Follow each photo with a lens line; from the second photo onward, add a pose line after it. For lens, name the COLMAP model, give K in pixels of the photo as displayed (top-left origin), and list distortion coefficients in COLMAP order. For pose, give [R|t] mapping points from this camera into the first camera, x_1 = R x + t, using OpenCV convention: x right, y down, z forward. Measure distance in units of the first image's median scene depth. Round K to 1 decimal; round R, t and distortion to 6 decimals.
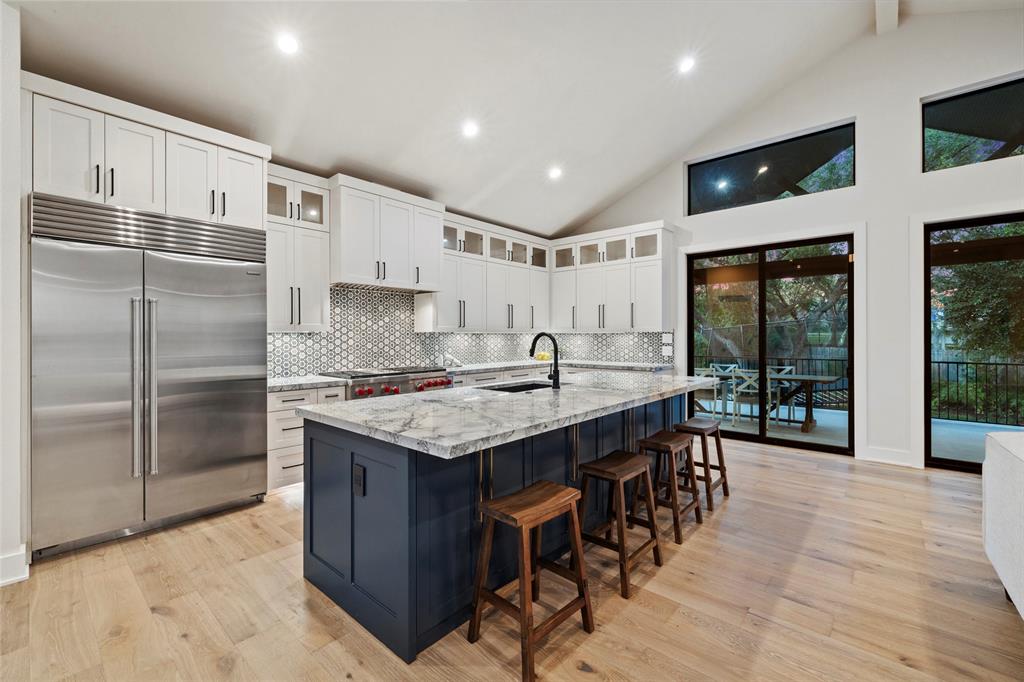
lens RADIAL K [[430.5, 0, 507.6], [0, 430.5, 333.1], [0, 0, 1]] dist [-0.001823, 0.001357]
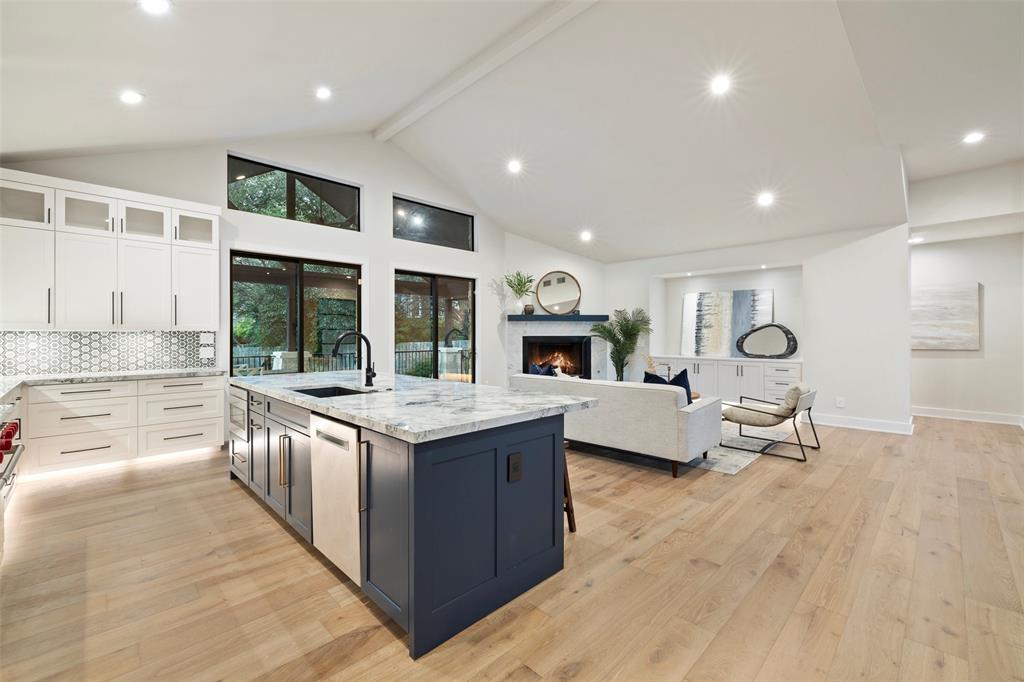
lens RADIAL K [[430.5, 0, 516.4], [0, 430.5, 334.3], [0, 0, 1]] dist [-0.001823, 0.001357]
pose [[0.058370, 0.005503, 0.998280, -0.582945], [-0.007070, 0.999962, -0.005099, 0.004962], [-0.998270, -0.006760, 0.058406, 0.381392]]
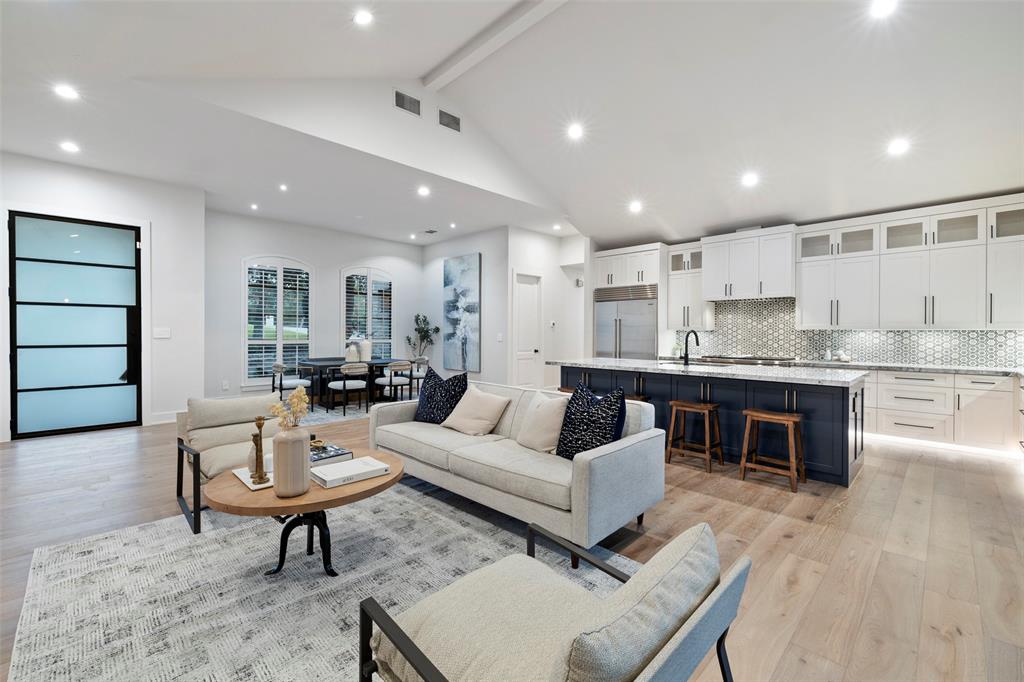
lens RADIAL K [[430.5, 0, 518.0], [0, 430.5, 337.7], [0, 0, 1]] dist [-0.001823, 0.001357]
pose [[-0.057426, 0.012976, -0.998265, 1.130329], [0.003771, 0.999911, 0.012780, 0.001727], [0.998343, -0.003031, -0.057470, 0.303988]]
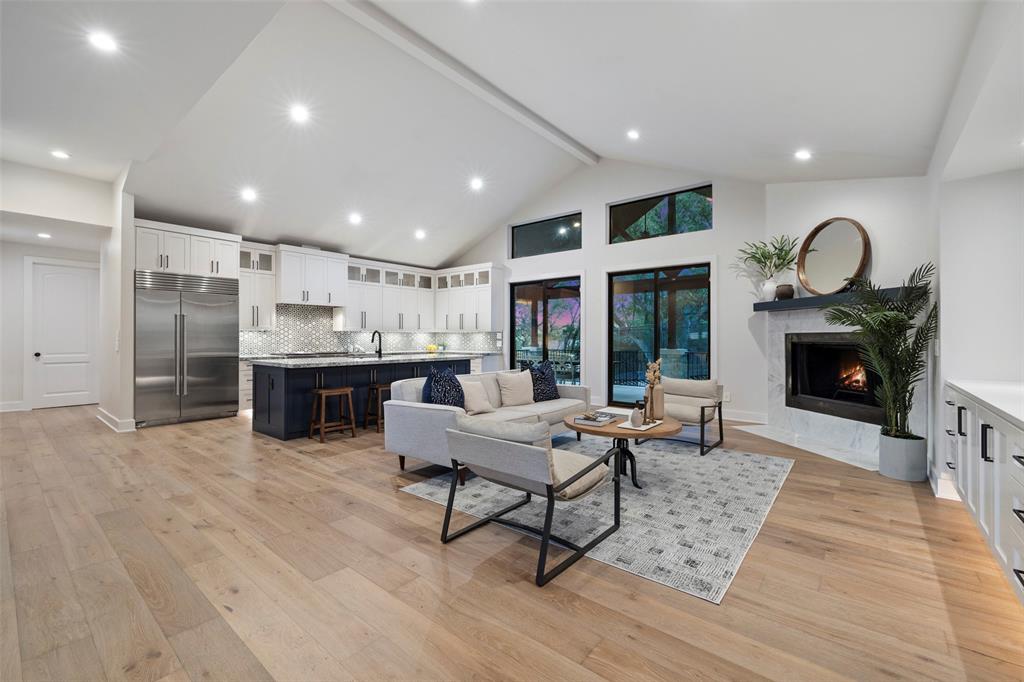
lens RADIAL K [[430.5, 0, 507.8], [0, 430.5, 334.8], [0, 0, 1]] dist [-0.001823, 0.001357]
pose [[0.999429, 0.003893, 0.033565, 0.427962], [-0.003932, 0.999992, 0.001108, 0.008685], [-0.033560, -0.001239, 0.999436, -0.715786]]
